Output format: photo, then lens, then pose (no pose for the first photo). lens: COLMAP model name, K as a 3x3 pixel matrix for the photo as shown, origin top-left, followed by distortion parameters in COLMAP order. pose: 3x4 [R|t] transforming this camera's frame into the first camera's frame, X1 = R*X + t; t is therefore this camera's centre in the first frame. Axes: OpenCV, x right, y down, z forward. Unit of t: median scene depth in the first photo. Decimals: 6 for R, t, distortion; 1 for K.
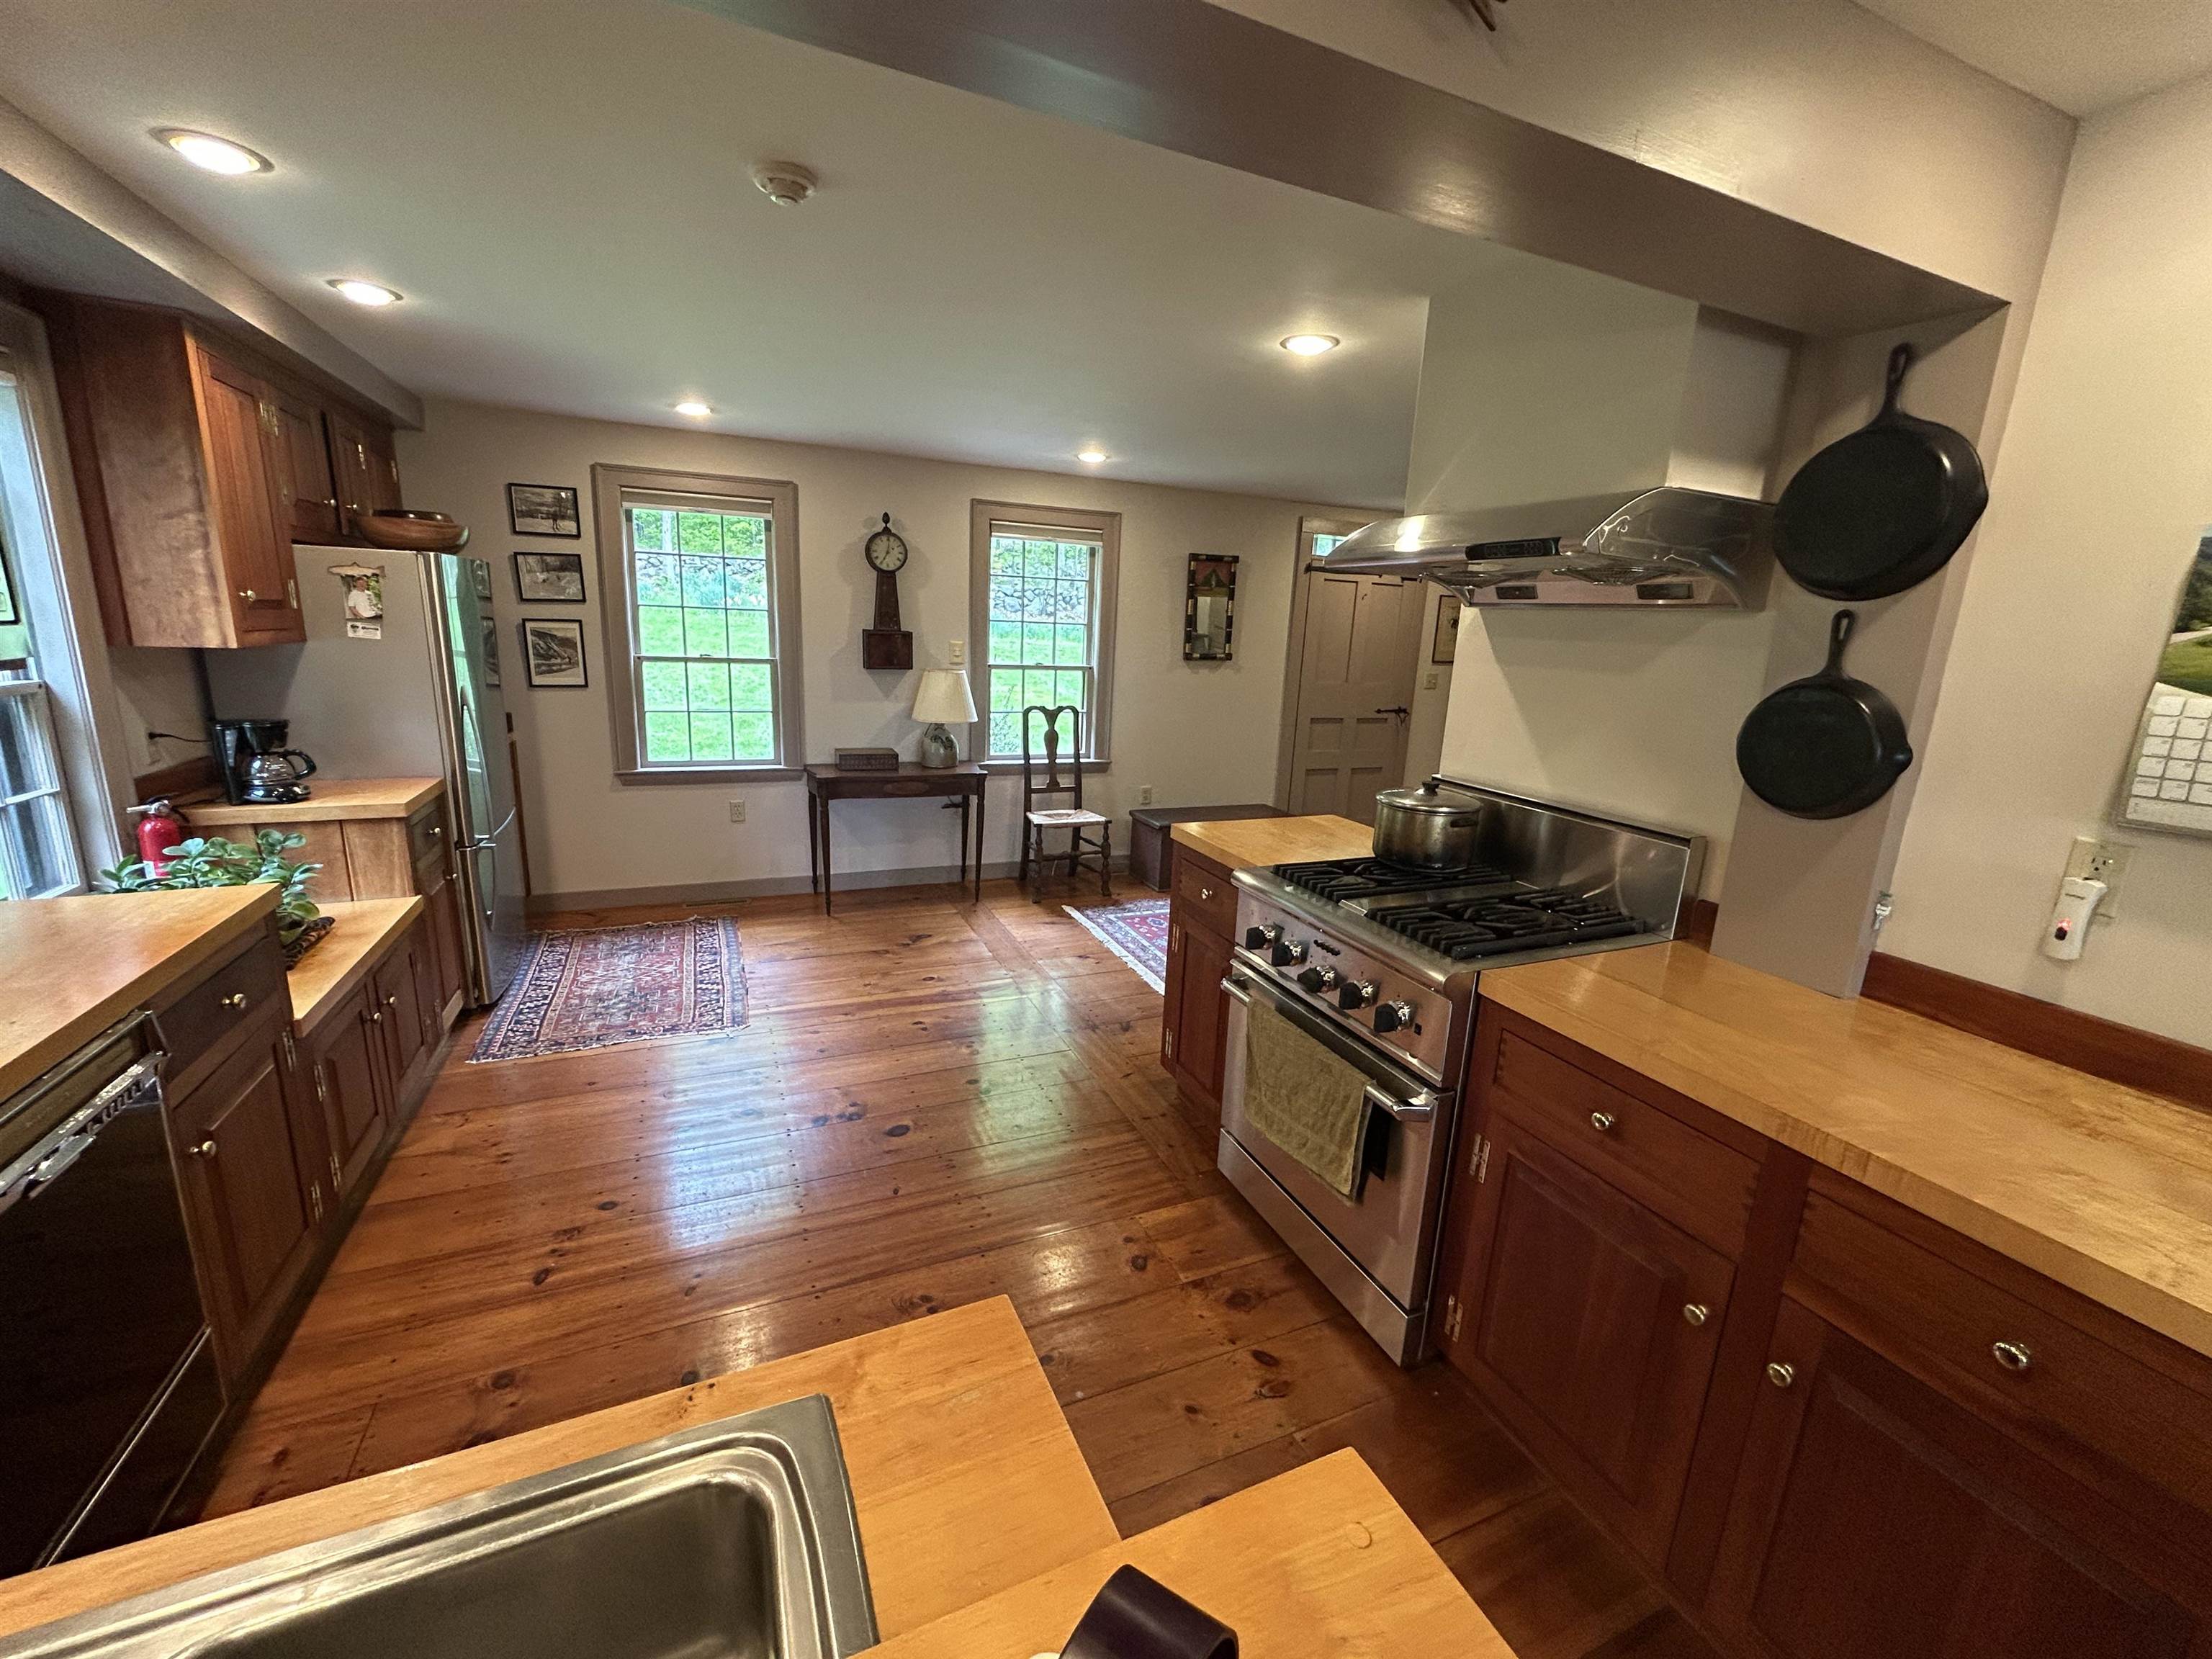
lens RADIAL K [[893.4, 0, 1105.5], [0, 893.4, 827.4], [0, 0, 1]] dist [-0.003940, 0.001150]
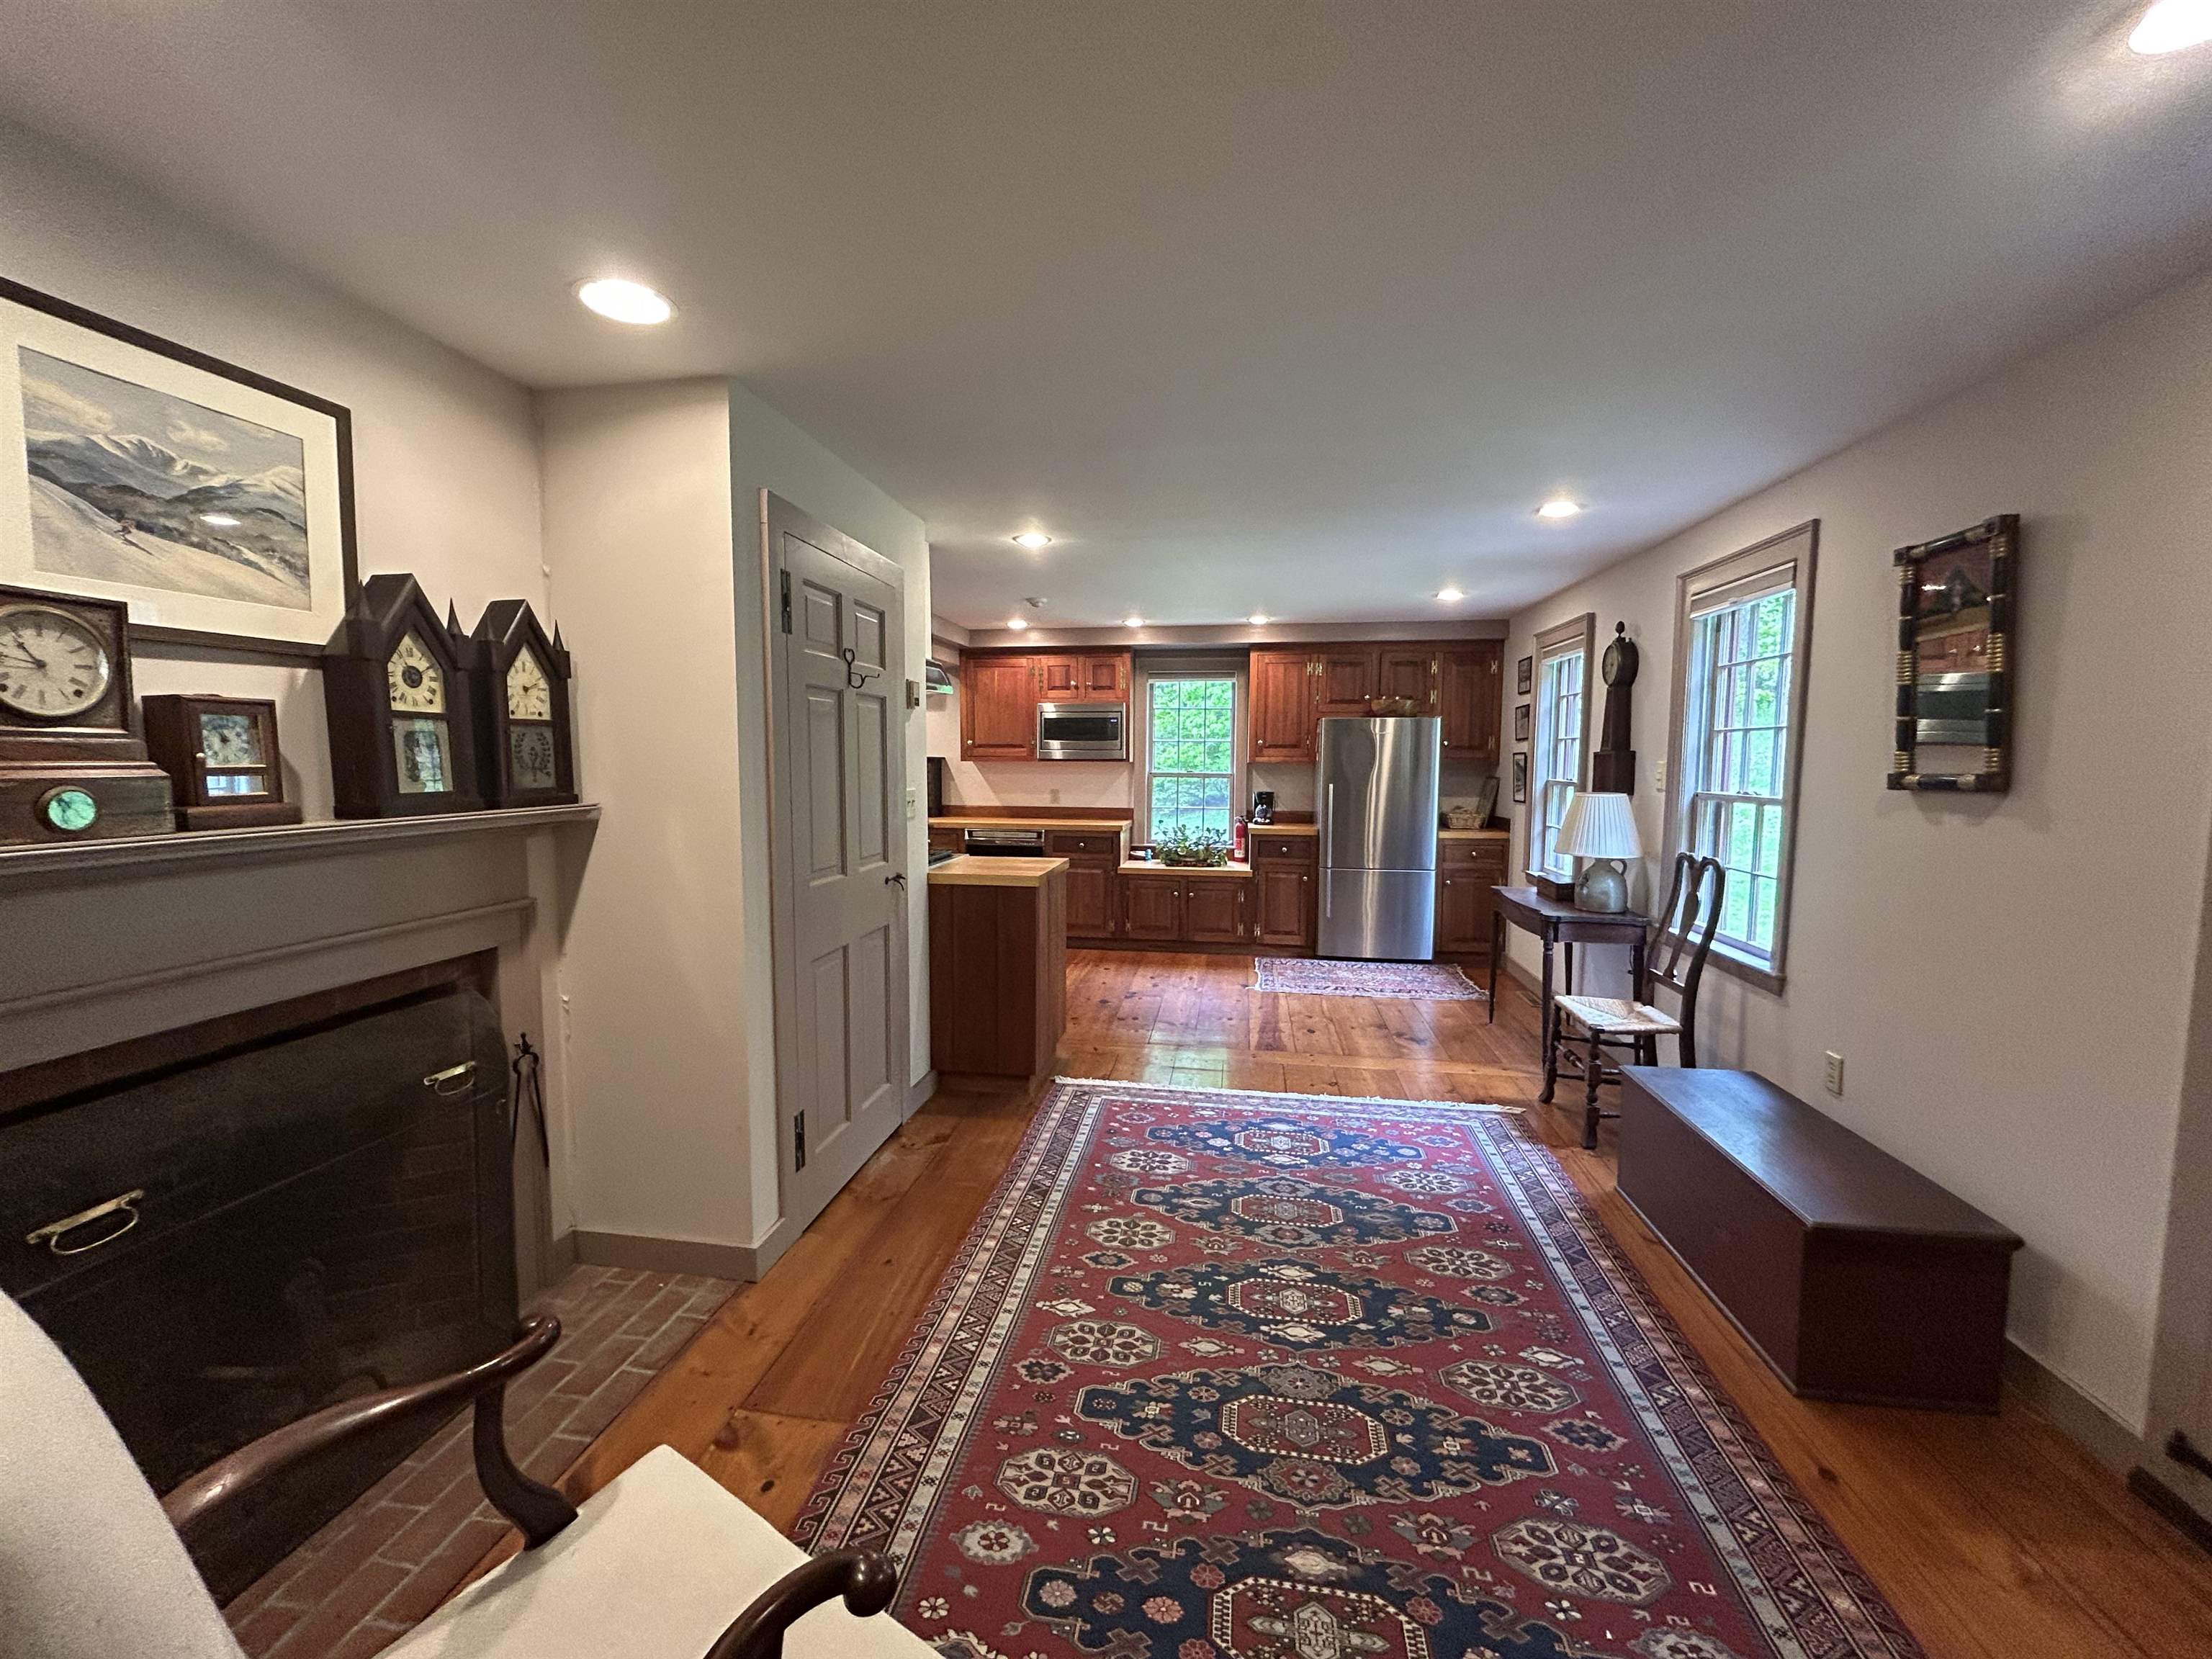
lens RADIAL K [[893.4, 0, 1102.2], [0, 893.4, 826.8], [0, 0, 1]] dist [-0.003940, 0.001150]
pose [[-0.538158, 0.021491, -0.842570, 0.899556], [-0.216024, 0.962765, 0.162533, -0.214497], [0.814690, 0.269484, -0.513477, 1.244027]]
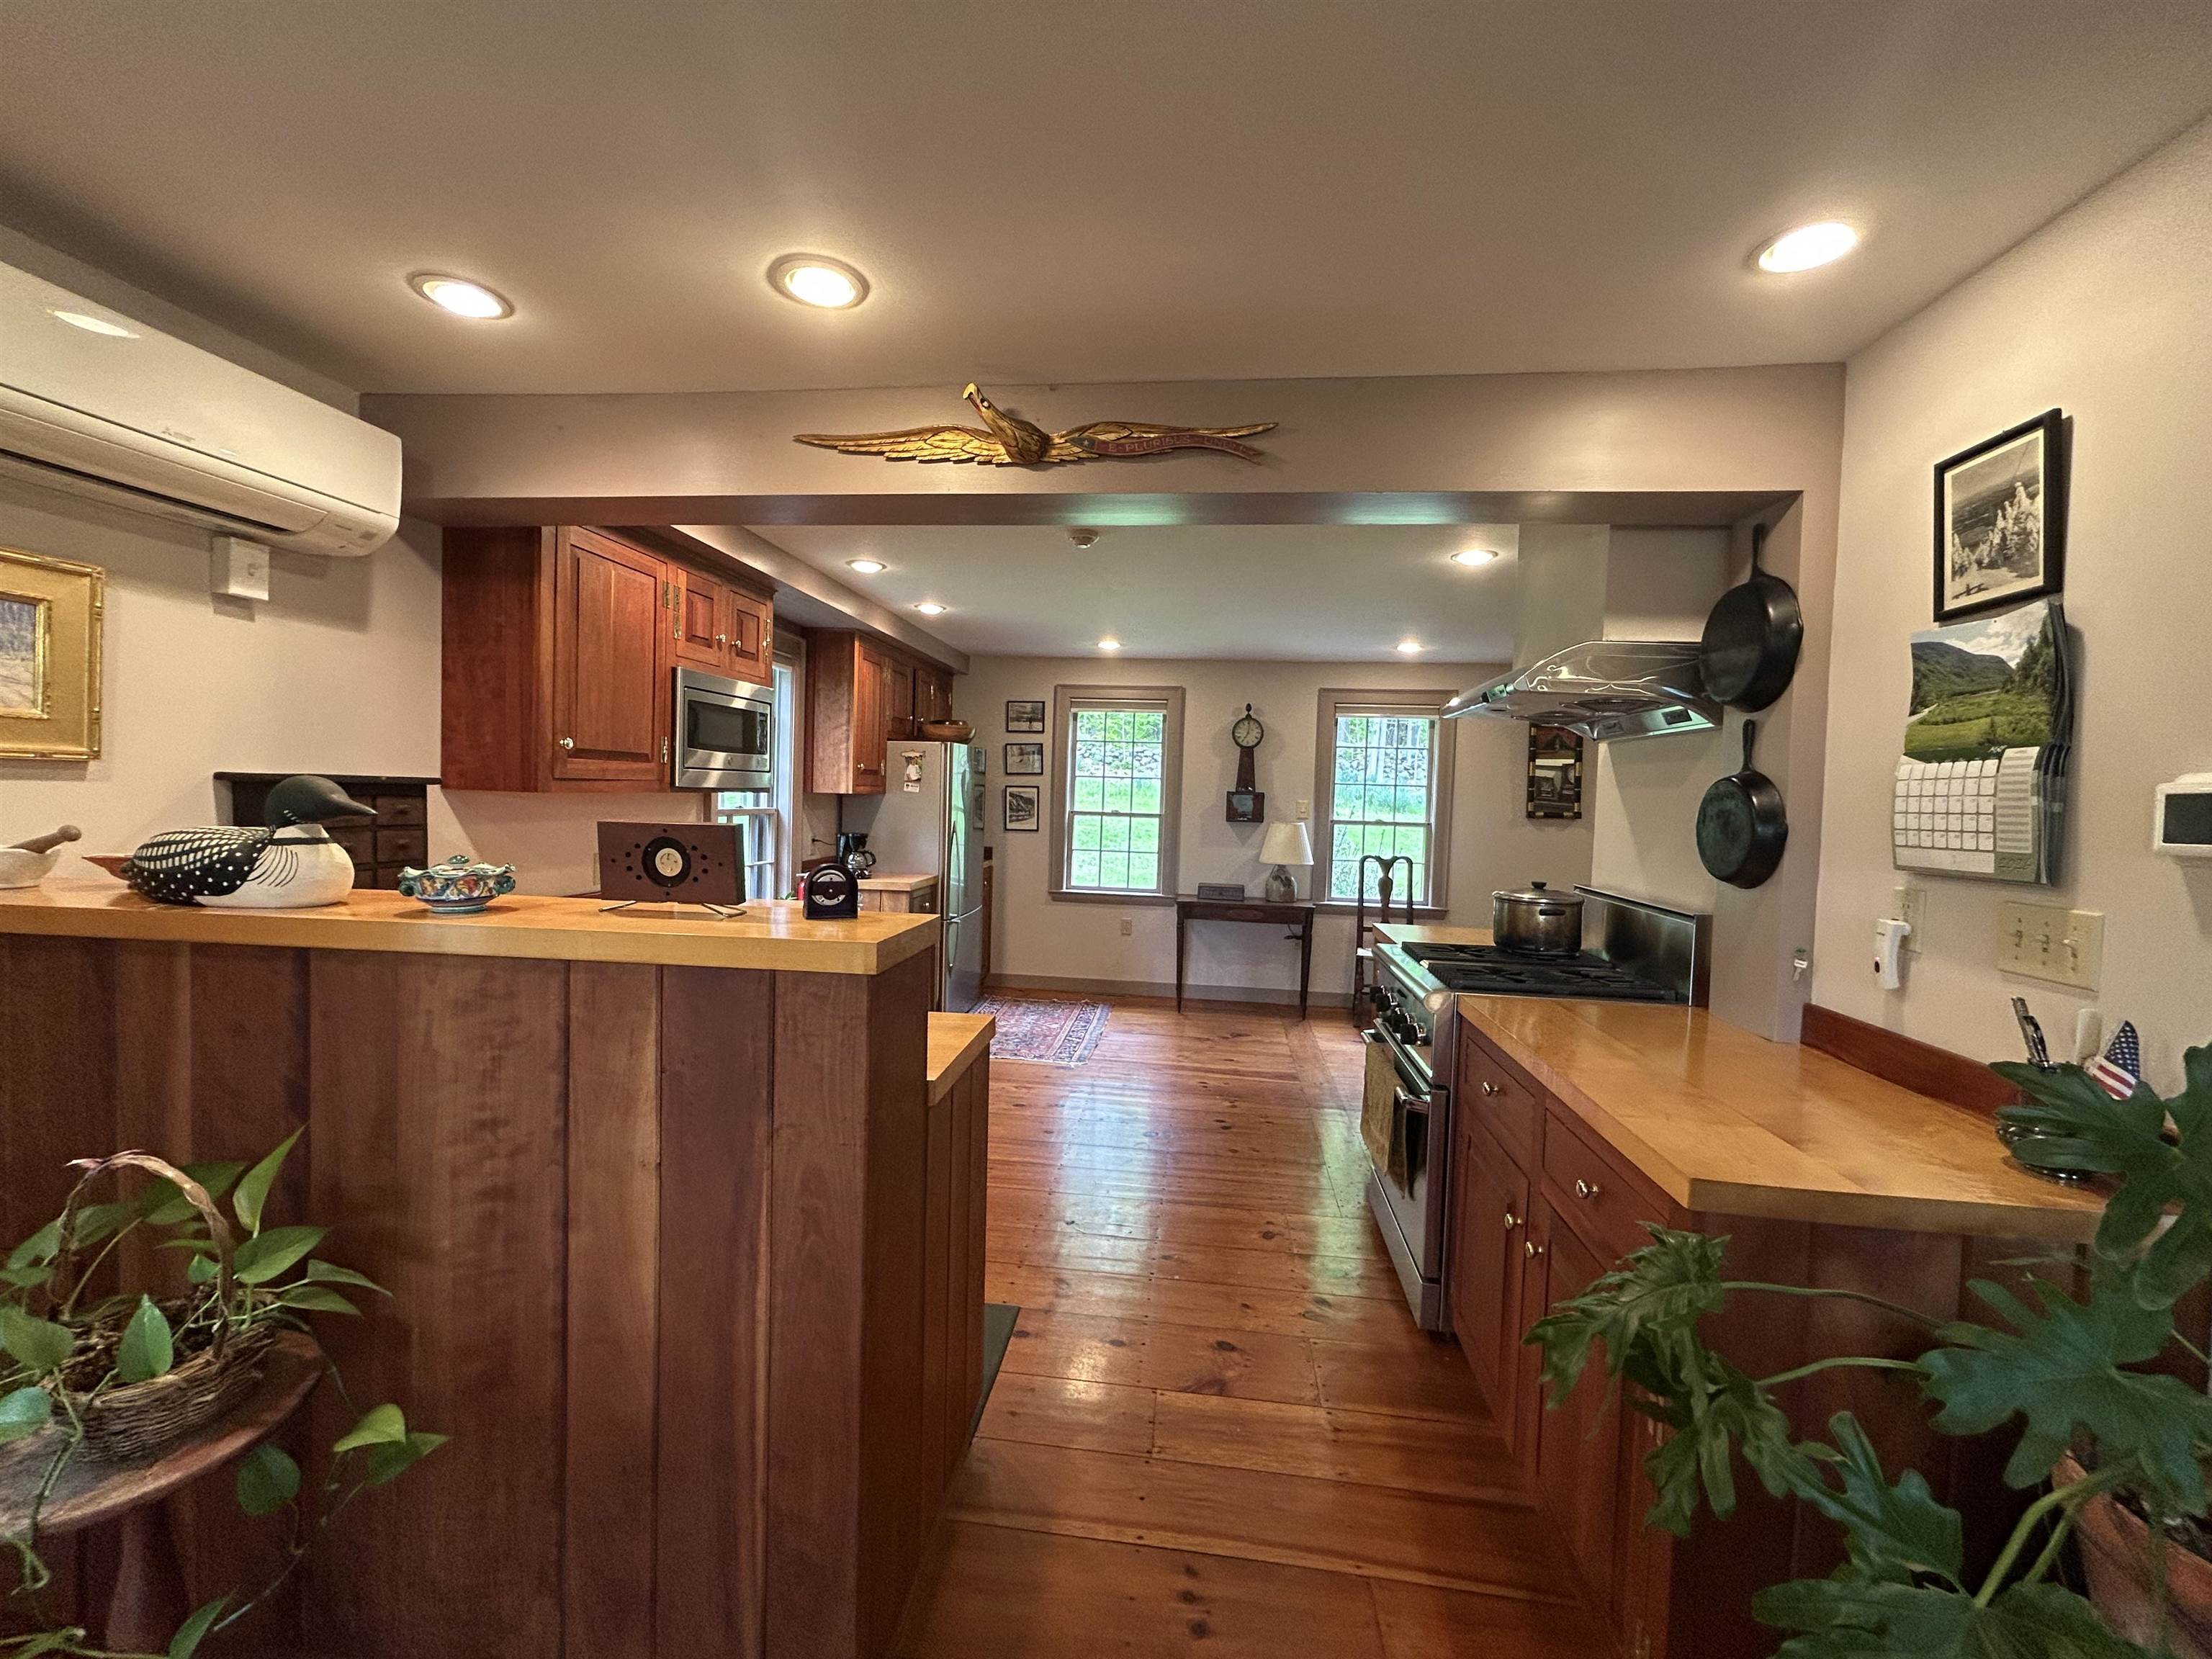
lens RADIAL K [[893.4, 0, 1102.7], [0, 893.4, 827.1], [0, 0, 1]] dist [-0.003940, 0.001150]
pose [[0.860154, 0.002961, -0.510026, 0.266023], [-0.108314, 0.978234, -0.176991, 0.086862], [0.498401, 0.207482, 0.841753, -0.184855]]
